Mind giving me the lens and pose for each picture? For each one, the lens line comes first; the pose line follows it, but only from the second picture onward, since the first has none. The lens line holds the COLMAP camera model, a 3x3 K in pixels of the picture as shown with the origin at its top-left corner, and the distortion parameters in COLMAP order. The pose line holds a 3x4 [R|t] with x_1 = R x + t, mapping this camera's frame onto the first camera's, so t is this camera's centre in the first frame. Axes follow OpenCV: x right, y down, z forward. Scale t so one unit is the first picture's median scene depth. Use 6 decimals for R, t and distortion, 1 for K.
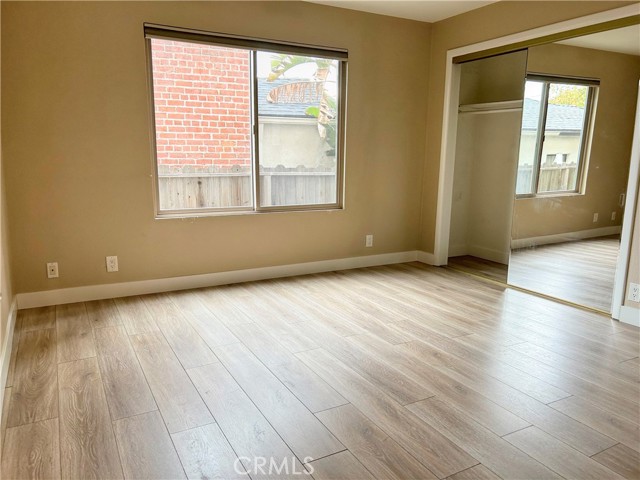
lens RADIAL K [[480.9, 0, 318.7], [0, 480.9, 238.4], [0, 0, 1]] dist [0.046636, -0.048807]
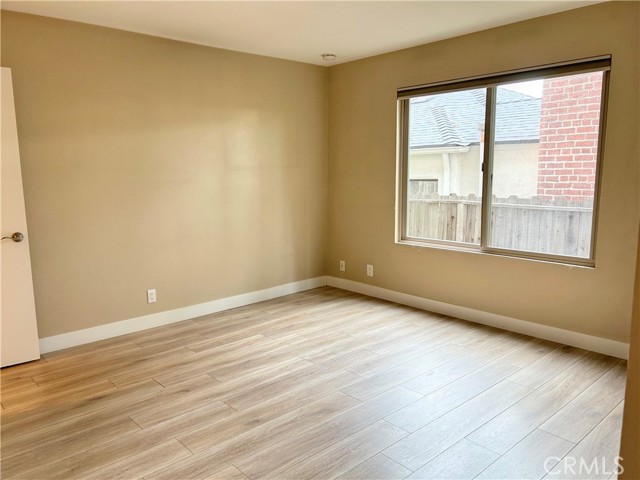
lens RADIAL K [[480.9, 0, 317.1], [0, 480.9, 241.6], [0, 0, 1]] dist [0.046636, -0.048807]
pose [[0.243666, 0.135203, -0.960389, 0.752702], [-0.156053, 0.982799, 0.098765, -0.125534], [0.957222, 0.125806, 0.260574, 0.455299]]
